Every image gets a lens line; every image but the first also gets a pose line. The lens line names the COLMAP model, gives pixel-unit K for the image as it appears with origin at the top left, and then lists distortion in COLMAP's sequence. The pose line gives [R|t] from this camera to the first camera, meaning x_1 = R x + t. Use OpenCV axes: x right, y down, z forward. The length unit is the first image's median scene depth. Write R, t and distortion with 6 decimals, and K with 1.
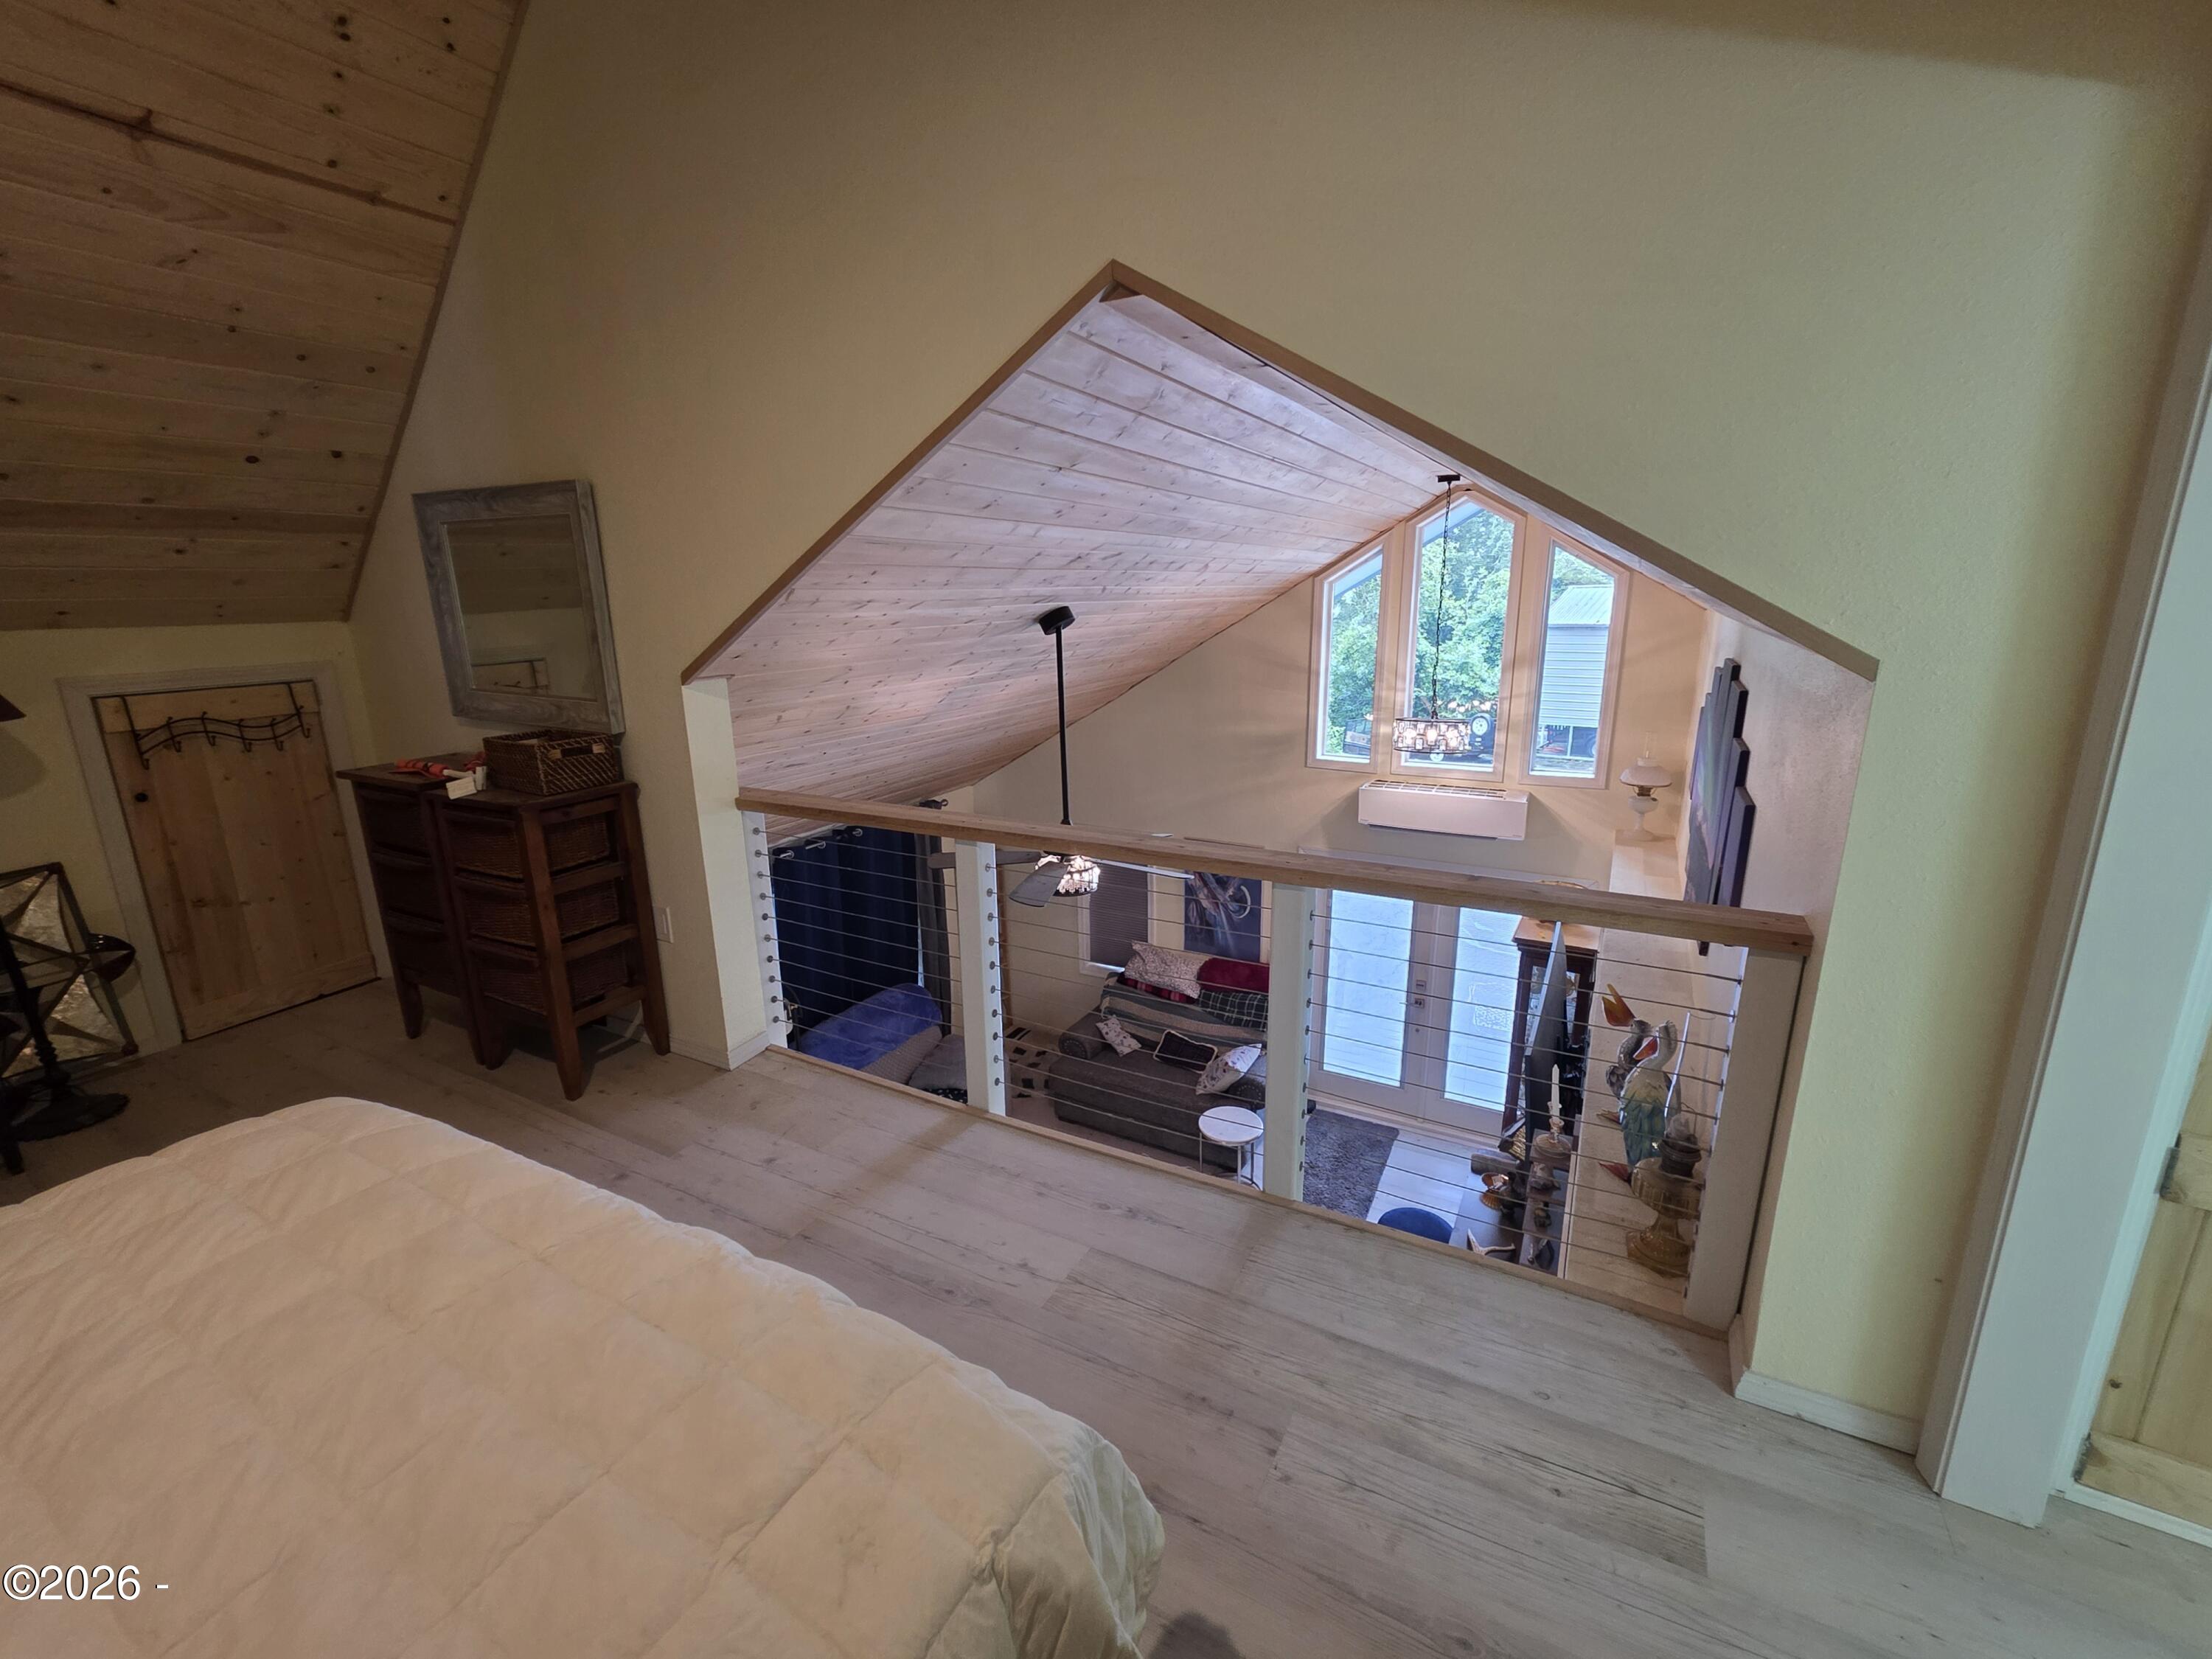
lens RADIAL K [[942.5, 0, 1104.1], [0, 942.5, 825.1], [0, 0, 1]] dist [-0.000159, 0.000946]
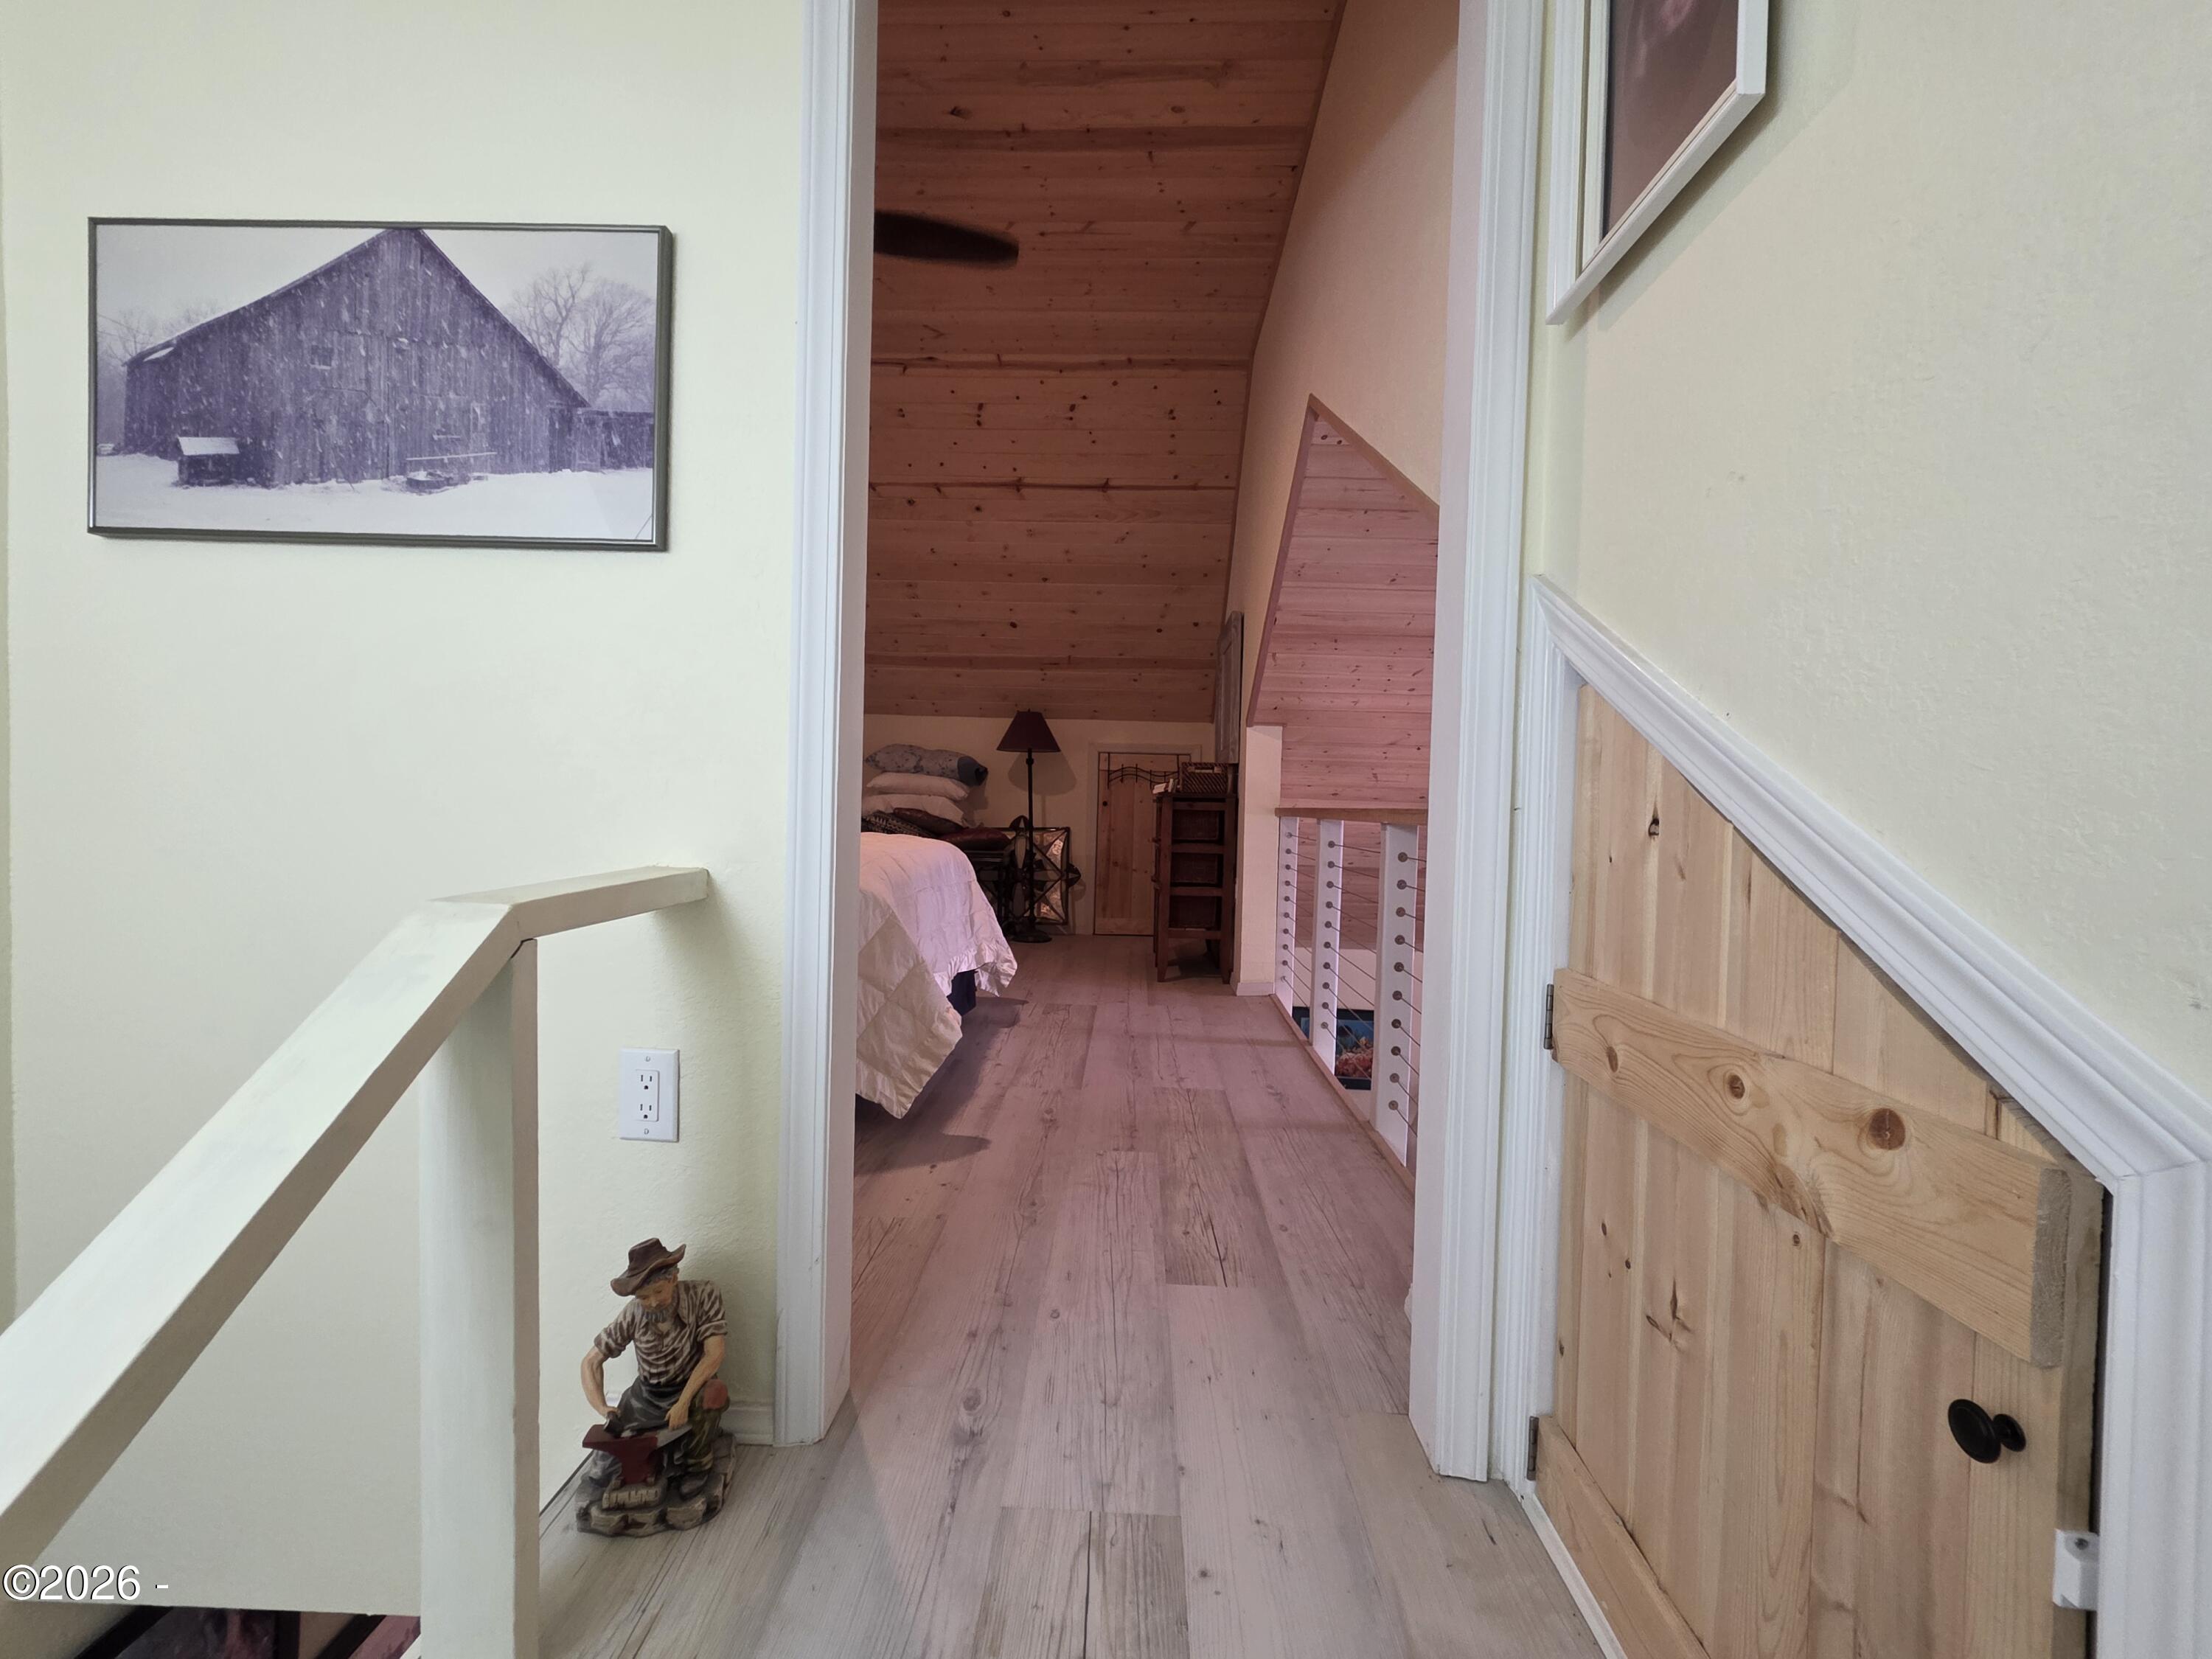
lens RADIAL K [[942.5, 0, 1098.6], [0, 942.5, 822.3], [0, 0, 1]] dist [-0.000159, 0.000946]
pose [[0.447764, 0.043894, -0.893074, 0.820558], [-0.245936, 0.966317, -0.075812, 0.178831], [0.859664, 0.253585, 0.443477, 0.134120]]
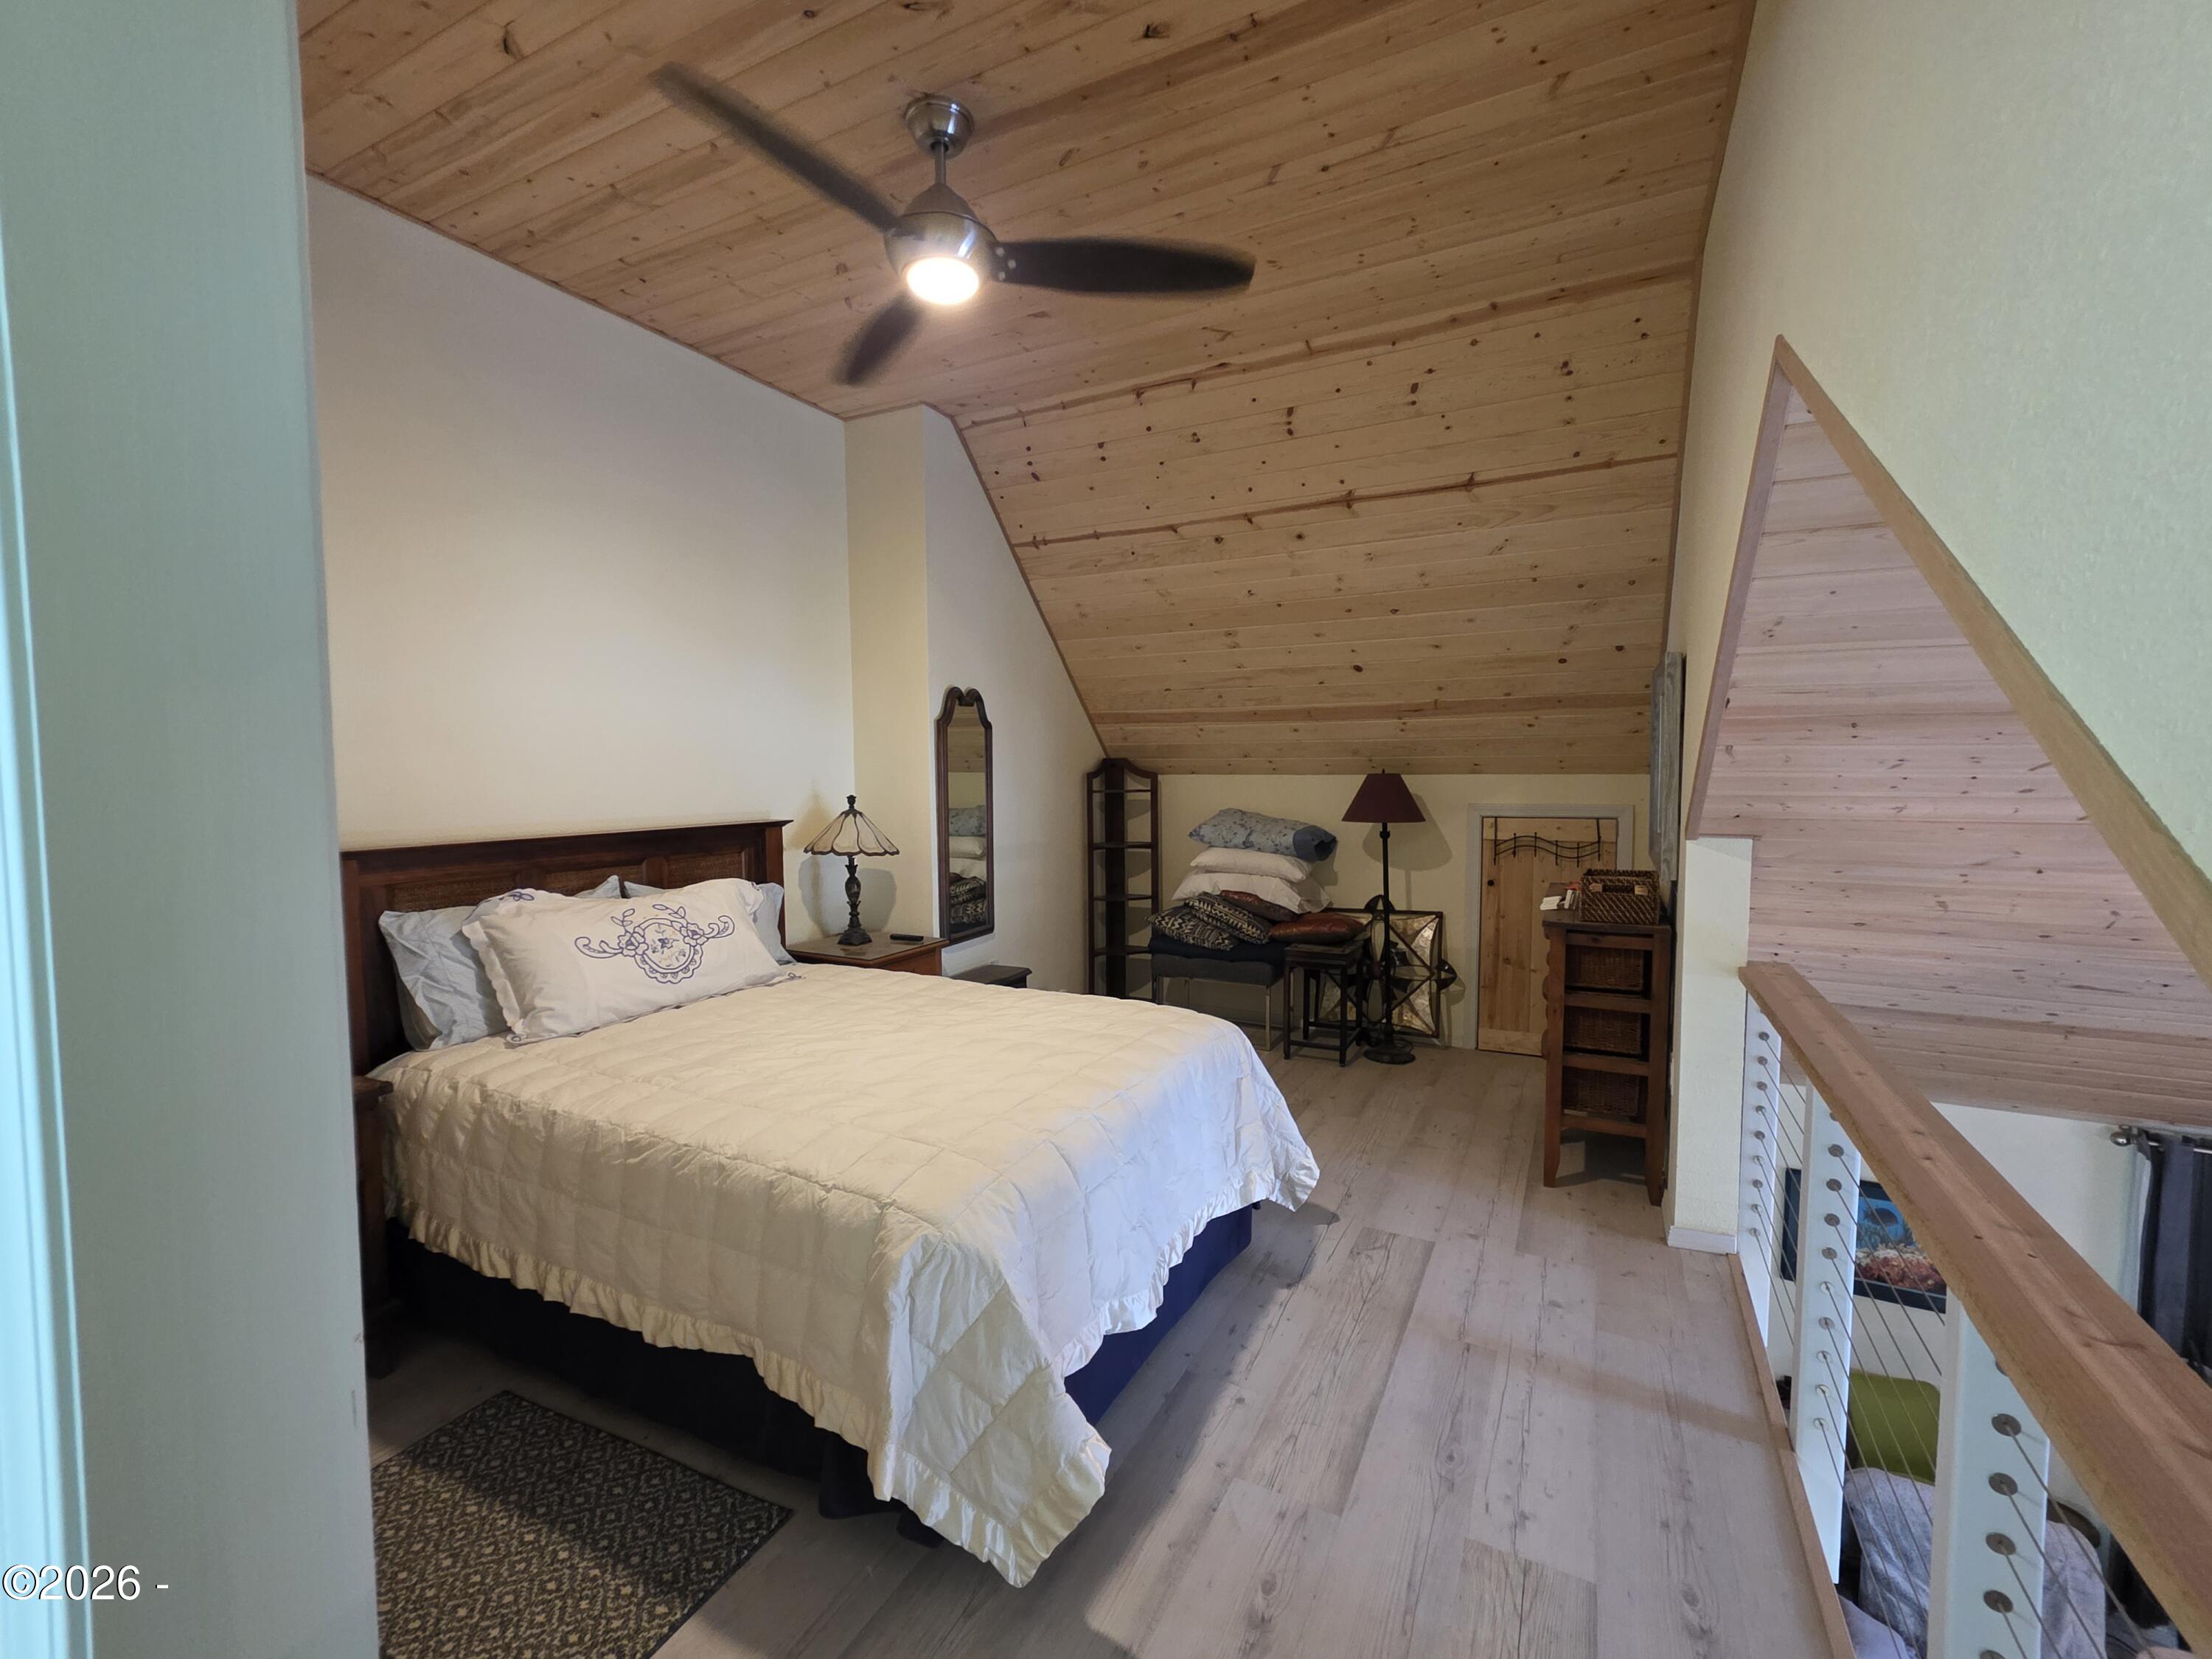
lens RADIAL K [[942.5, 0, 1094.6], [0, 942.5, 824.9], [0, 0, 1]] dist [-0.000159, 0.000946]
pose [[0.014955, 0.073052, -0.997216, 0.536886], [-0.236502, 0.969286, 0.067460, -0.079101], [0.971516, 0.234835, 0.031772, 0.338362]]
